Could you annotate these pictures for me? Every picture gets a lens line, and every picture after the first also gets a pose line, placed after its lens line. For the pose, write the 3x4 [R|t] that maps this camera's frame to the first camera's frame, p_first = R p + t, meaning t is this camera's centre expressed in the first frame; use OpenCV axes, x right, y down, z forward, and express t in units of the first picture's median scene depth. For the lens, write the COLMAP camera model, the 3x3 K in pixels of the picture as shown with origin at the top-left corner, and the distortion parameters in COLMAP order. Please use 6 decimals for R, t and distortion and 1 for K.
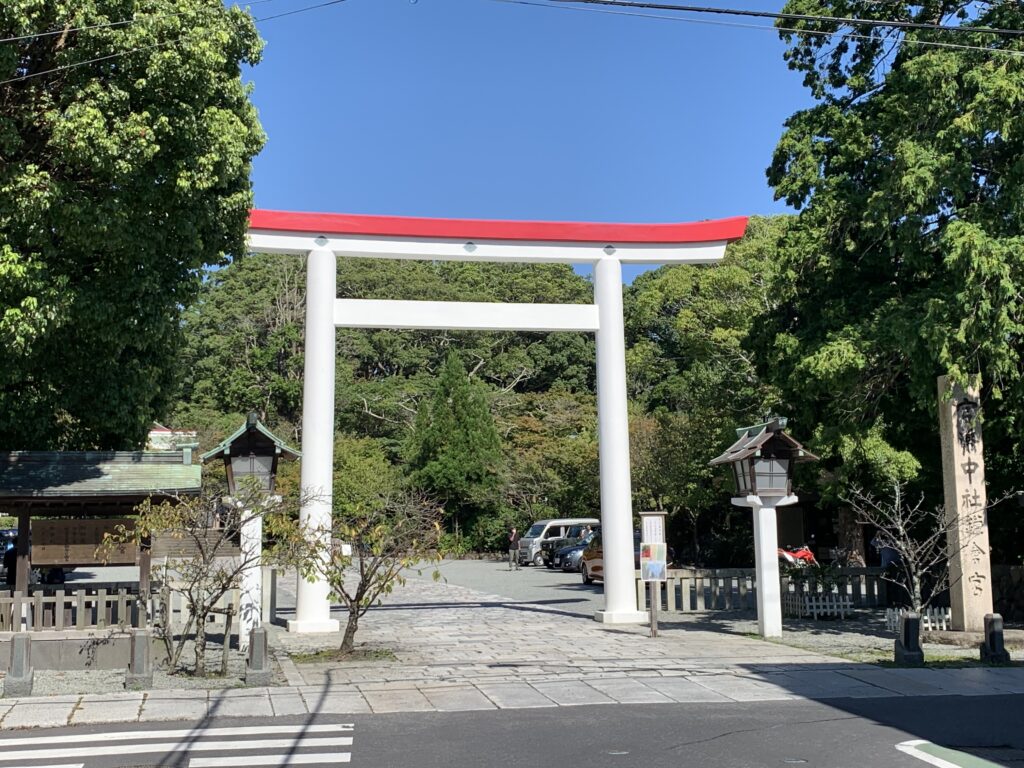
lens RADIAL K [[1334.6, 0, 512.0], [0, 1334.6, 384.0], [0, 0, 1]] dist [0.011628, 0.017083]
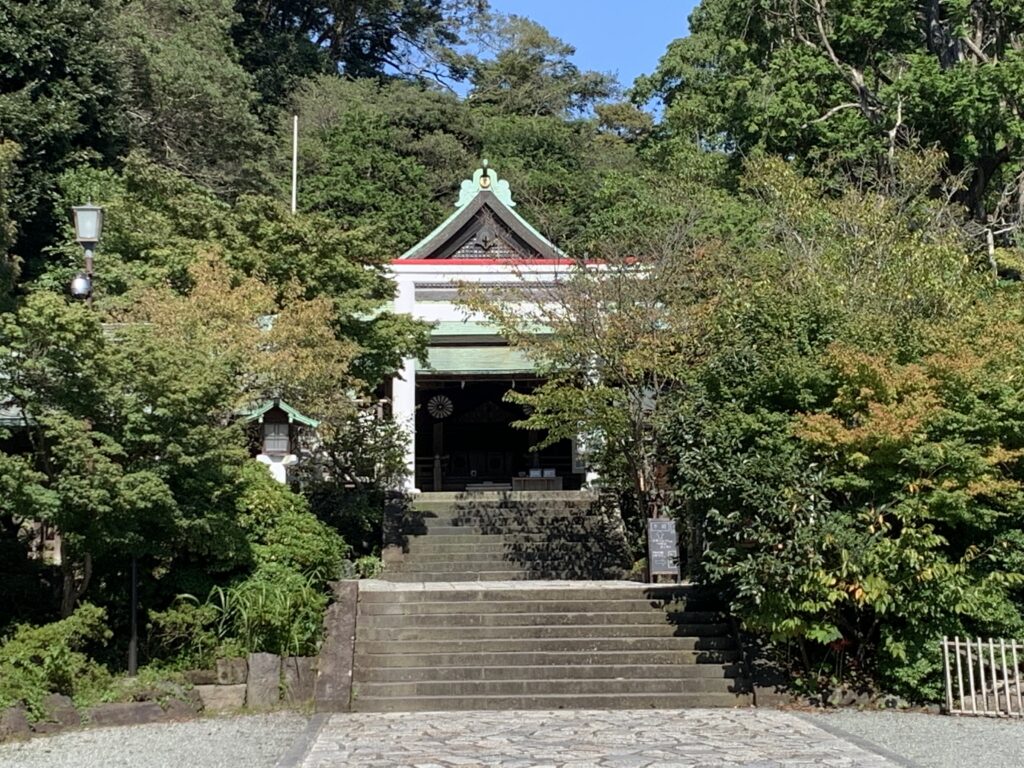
lens RADIAL K [[2332.2, 0, 512.0], [0, 2332.2, 384.0], [0, 0, 1]] dist [0.004914, -0.011150]
pose [[0.932046, -0.028214, -0.361239, -0.079537], [0.045884, 0.998128, 0.040428, 0.042053], [0.359422, -0.054256, 0.931596, 0.509692]]
